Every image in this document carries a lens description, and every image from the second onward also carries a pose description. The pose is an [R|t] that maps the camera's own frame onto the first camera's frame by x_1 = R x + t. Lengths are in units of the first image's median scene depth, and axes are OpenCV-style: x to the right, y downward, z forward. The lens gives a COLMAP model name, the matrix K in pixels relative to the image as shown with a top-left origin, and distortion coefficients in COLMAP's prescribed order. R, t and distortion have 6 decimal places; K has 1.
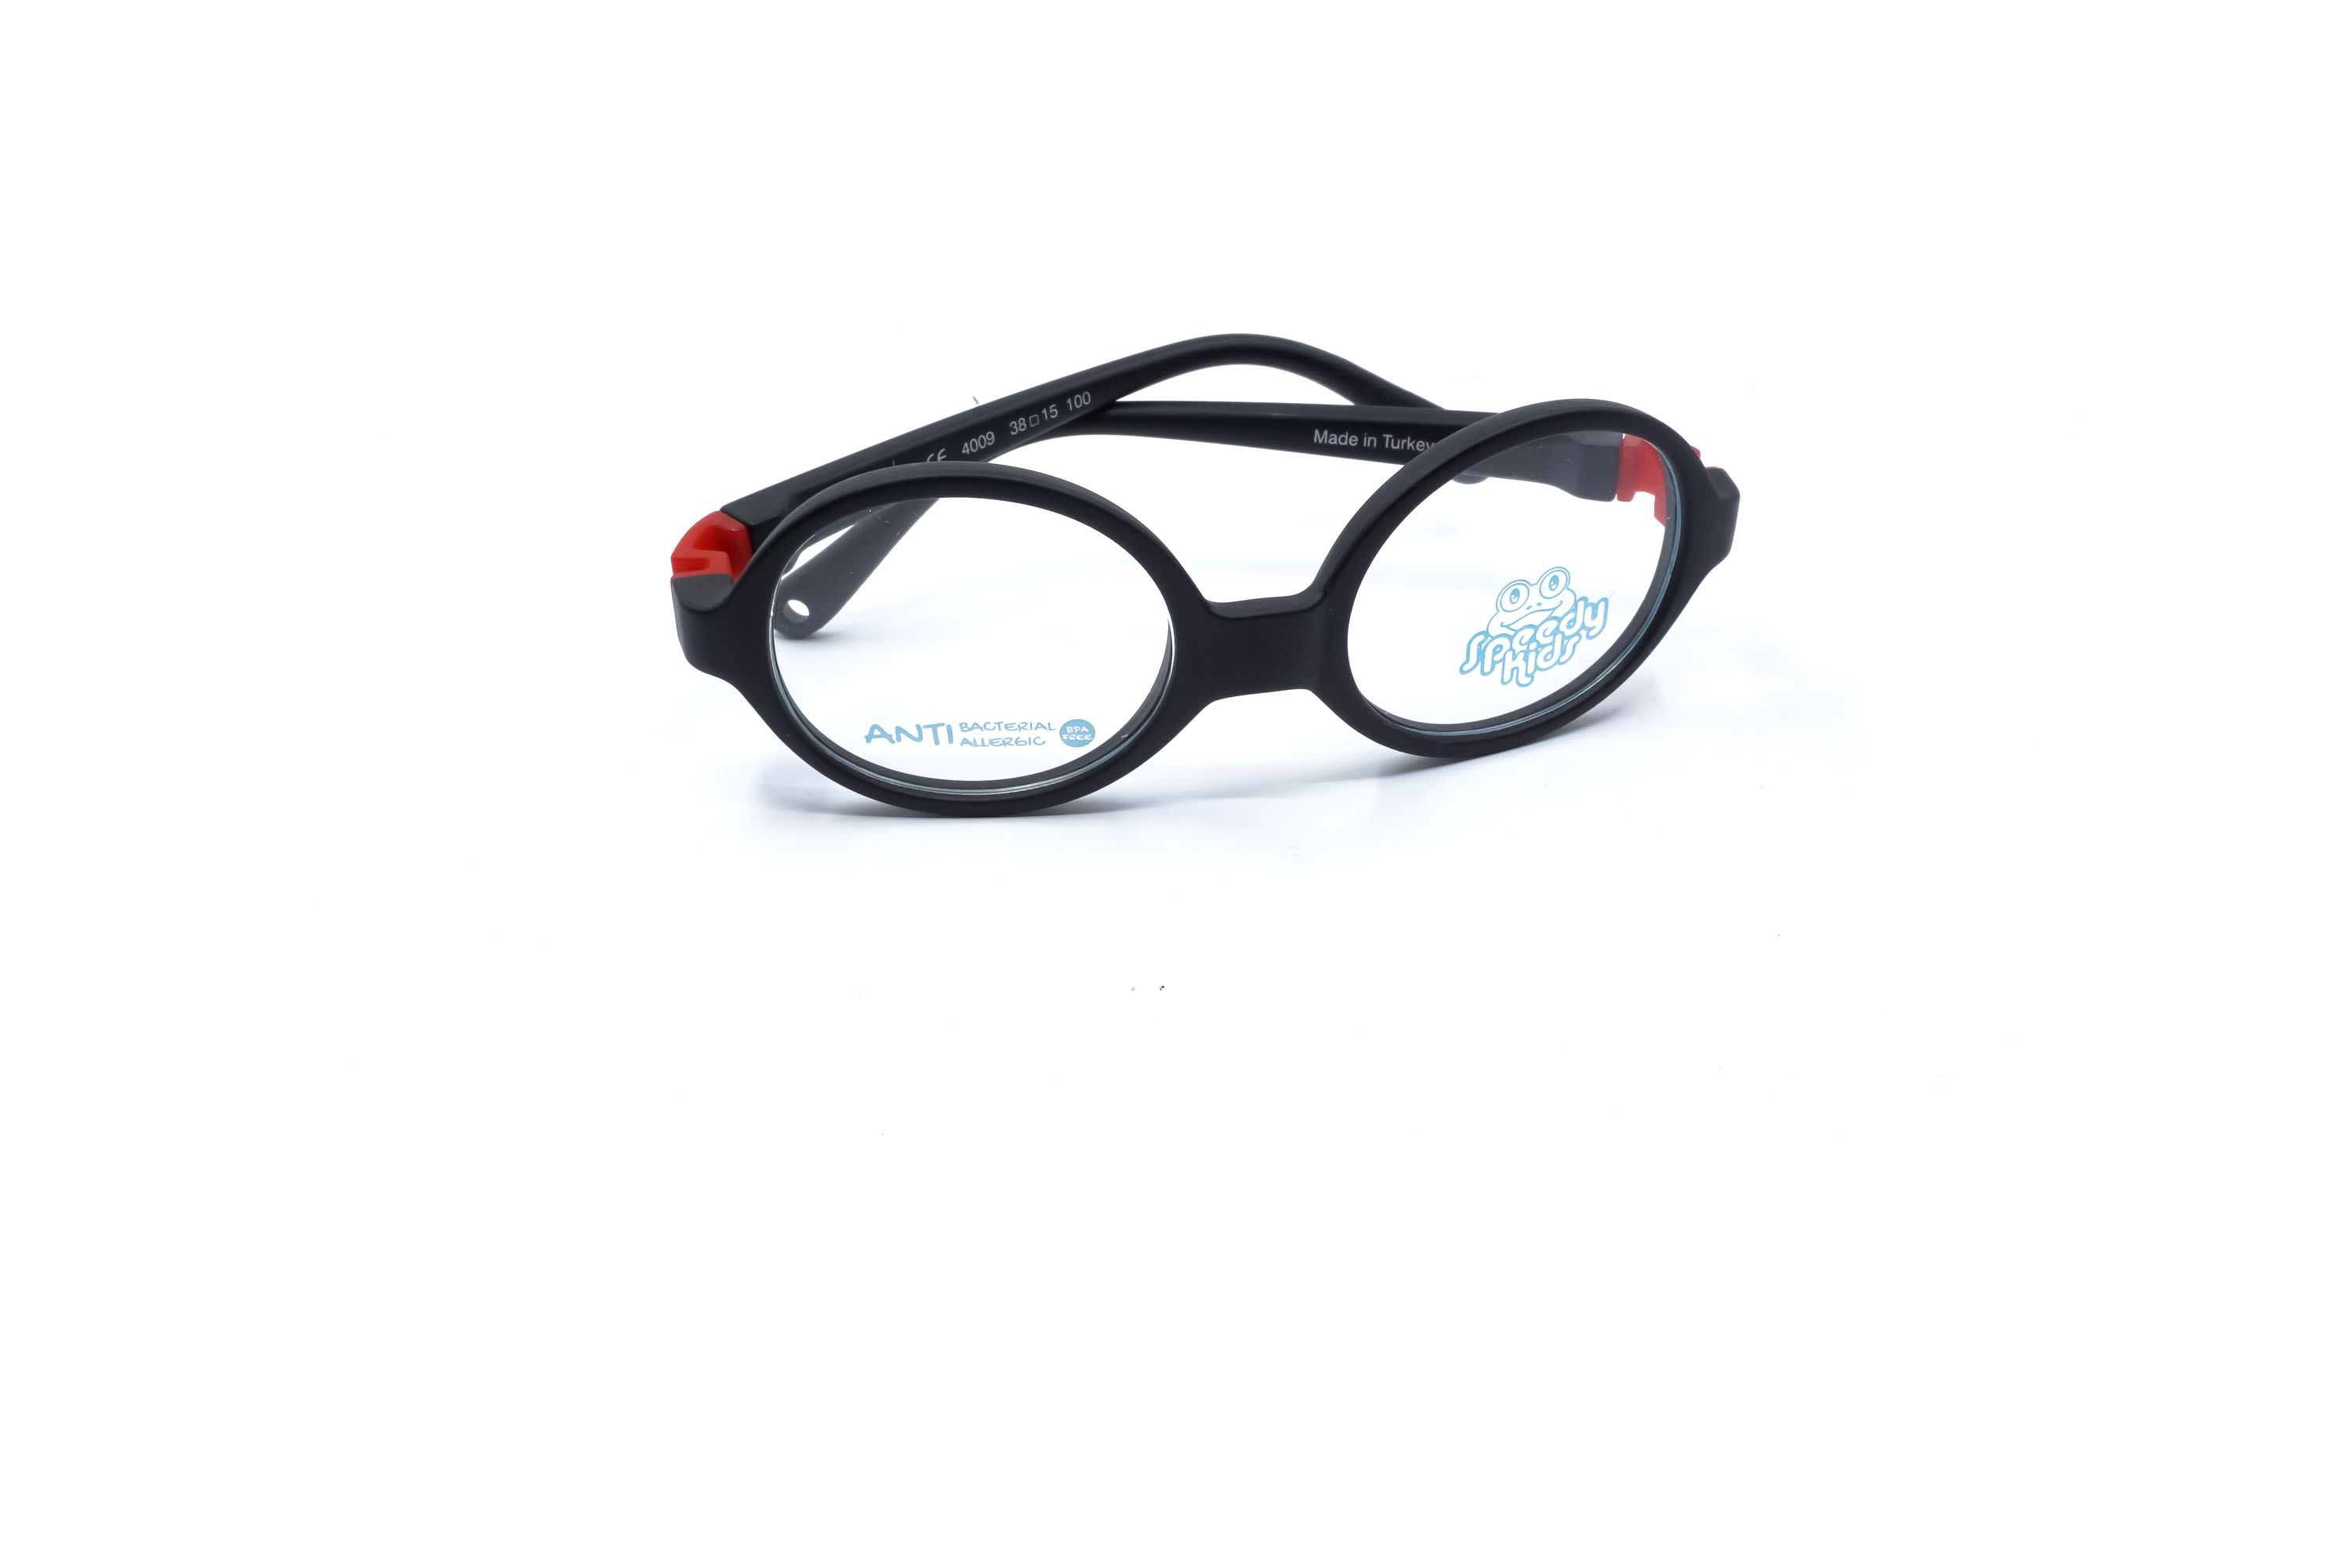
lens RADIAL K [[2399.4, 0, 1176.0], [0, 2399.4, 784.0], [0, 0, 1]] dist [-0.001603, -0.001651]
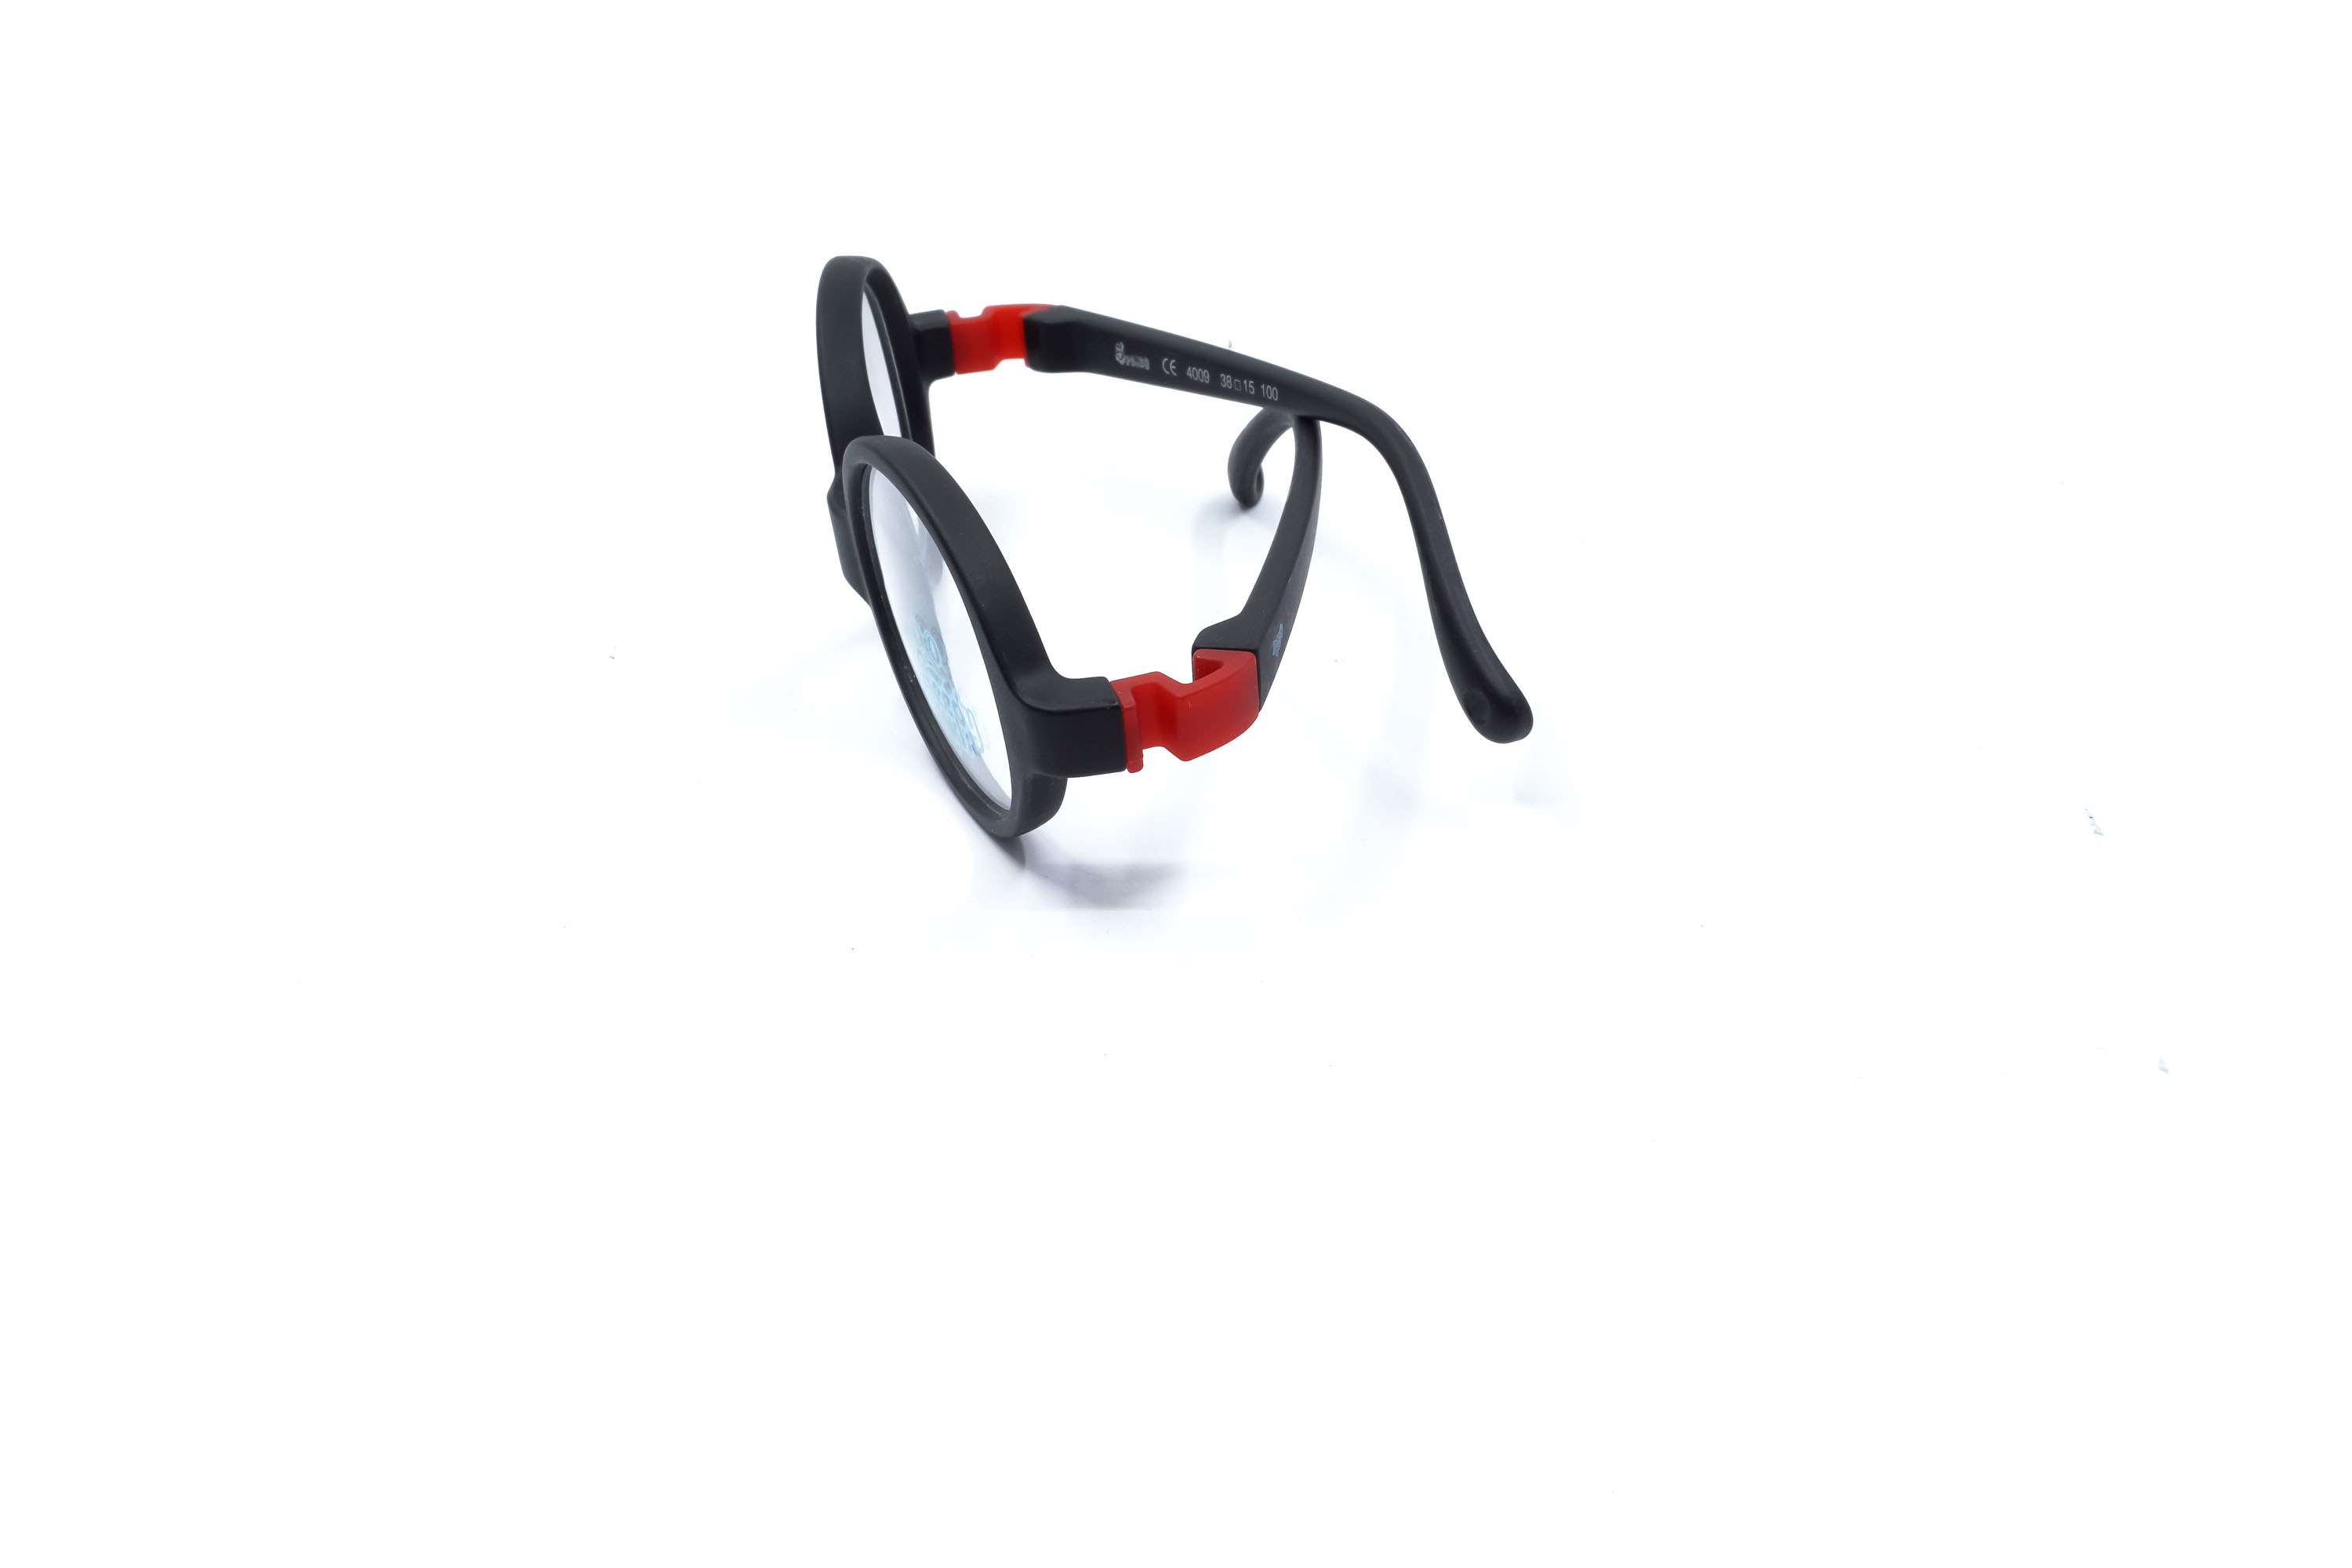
lens RADIAL K [[2399.4, 0, 1176.0], [0, 2399.4, 784.0], [0, 0, 1]] dist [-0.001603, -0.001651]
pose [[0.004086, 0.513942, -0.857815, 0.998074], [-0.479670, 0.753701, 0.449279, -0.515078], [0.877439, 0.409632, 0.249602, 0.853869]]
